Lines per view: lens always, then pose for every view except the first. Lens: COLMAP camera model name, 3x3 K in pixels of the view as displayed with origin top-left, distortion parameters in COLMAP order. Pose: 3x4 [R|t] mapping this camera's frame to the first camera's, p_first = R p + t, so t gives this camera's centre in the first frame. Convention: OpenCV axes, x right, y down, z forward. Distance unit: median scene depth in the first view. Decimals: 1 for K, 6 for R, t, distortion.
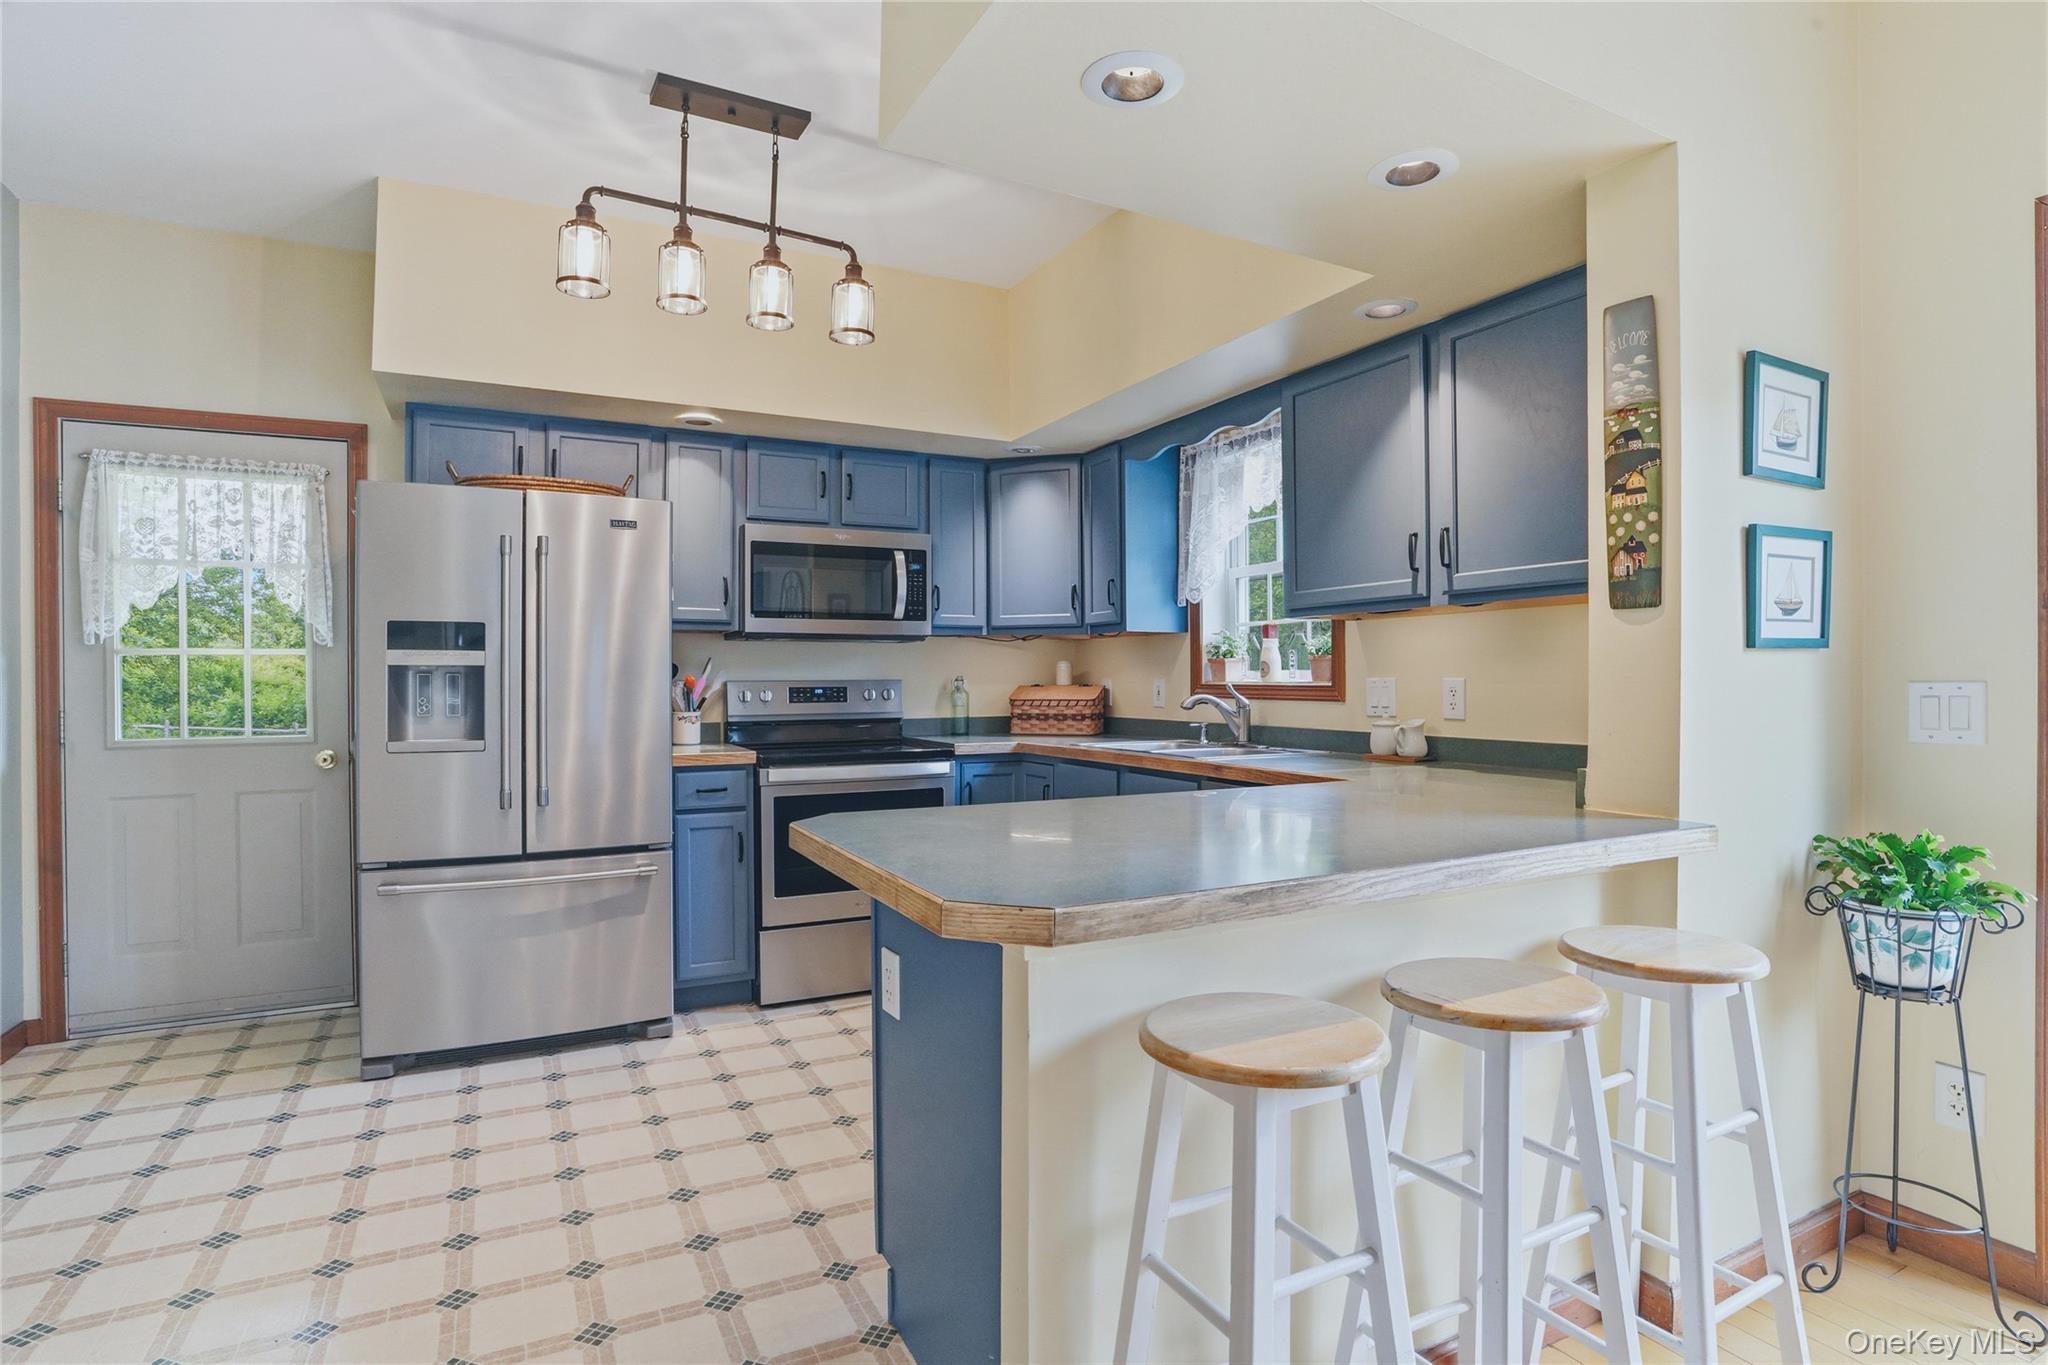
lens RADIAL K [[1031.2, 0, 1024.0], [0, 1031.2, 682.5], [0, 0, 1]] dist [-0.083909, 0.038609]
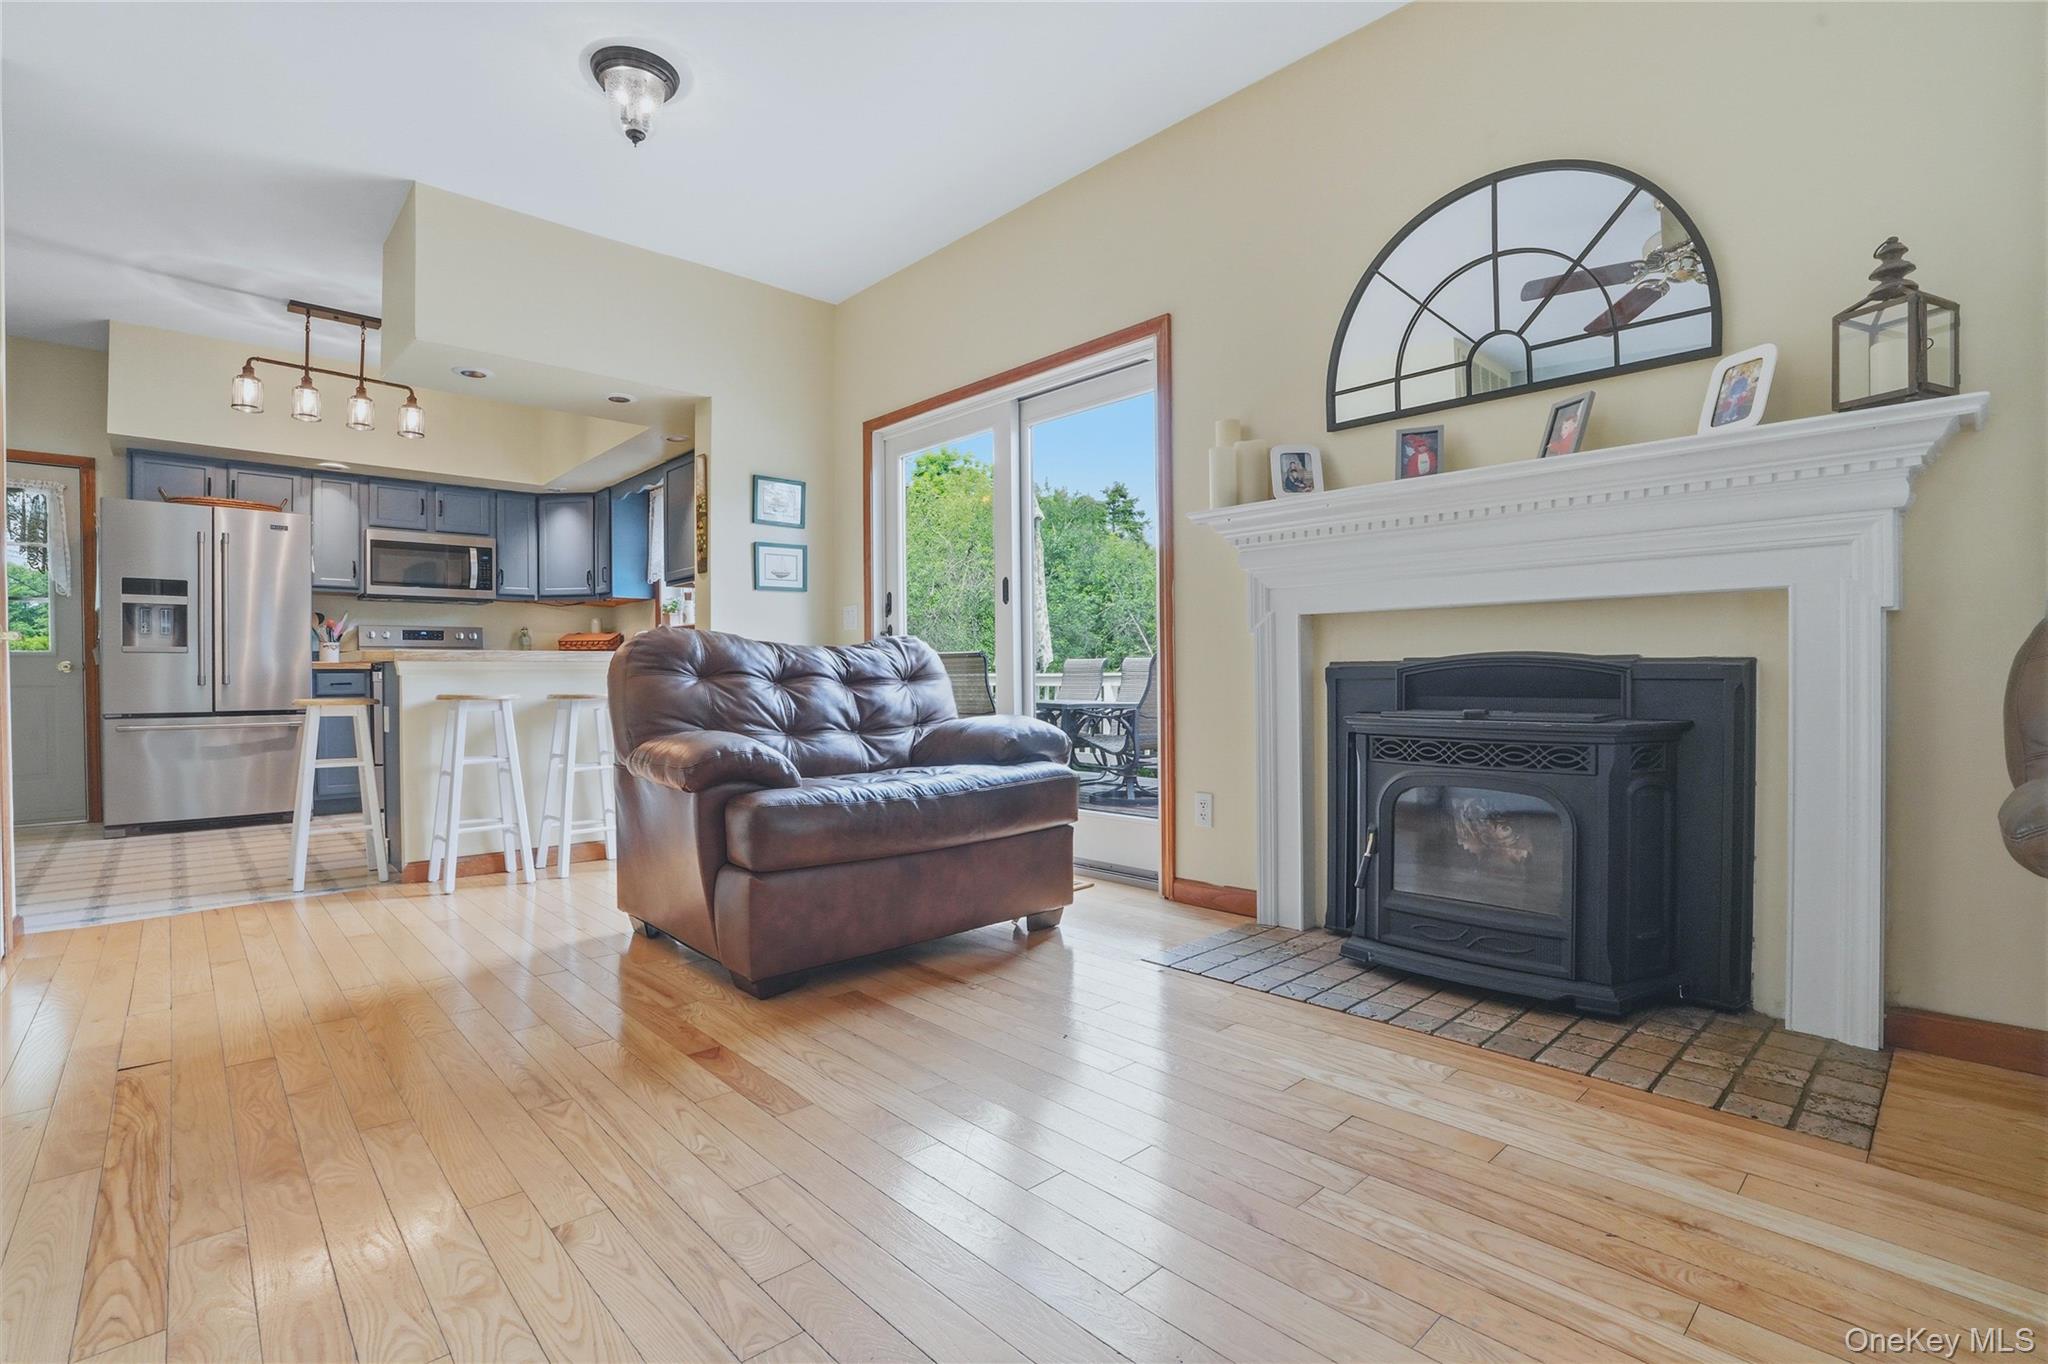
lens RADIAL K [[948.5, 0, 1024.0], [0, 948.5, 682.0], [0, 0, 1]] dist [-0.073075, 0.027321]
pose [[0.962676, -0.005978, 0.270590, 0.388485], [0.005500, 0.999982, 0.002525, 0.106313], [-0.270601, -0.000943, 0.962691, -0.808923]]
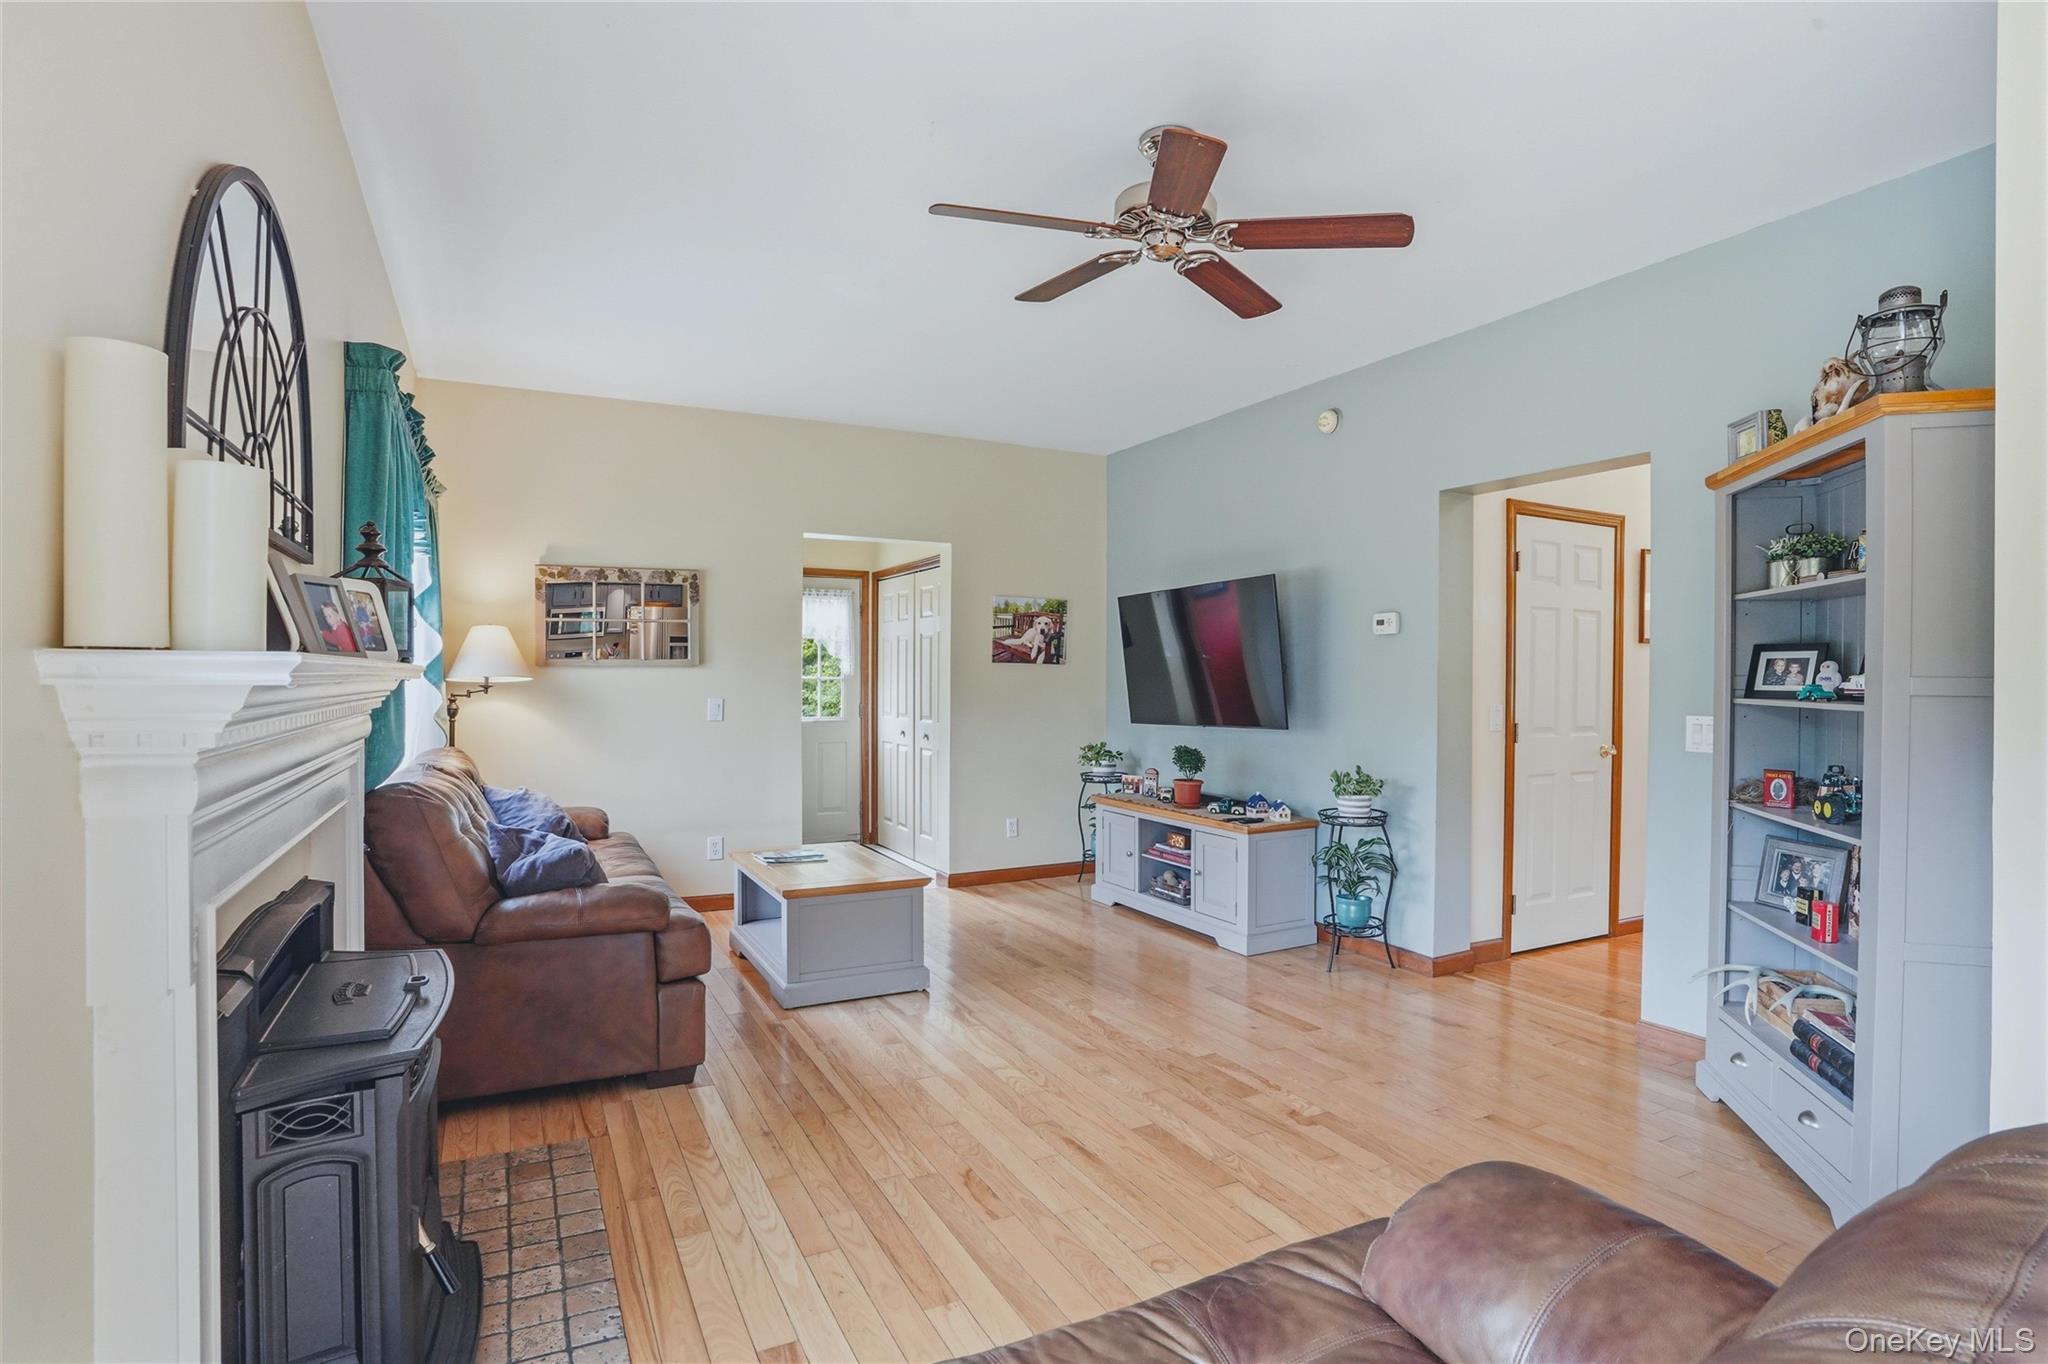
lens RADIAL K [[1031.2, 0, 1024.0], [0, 1031.2, 682.0], [0, 0, 1]] dist [-0.083909, 0.038609]
pose [[-0.999973, -0.000544, 0.007368, 0.531253], [-0.000492, 0.999975, 0.007118, -0.034374], [-0.007372, 0.007114, -0.999948, 0.258561]]
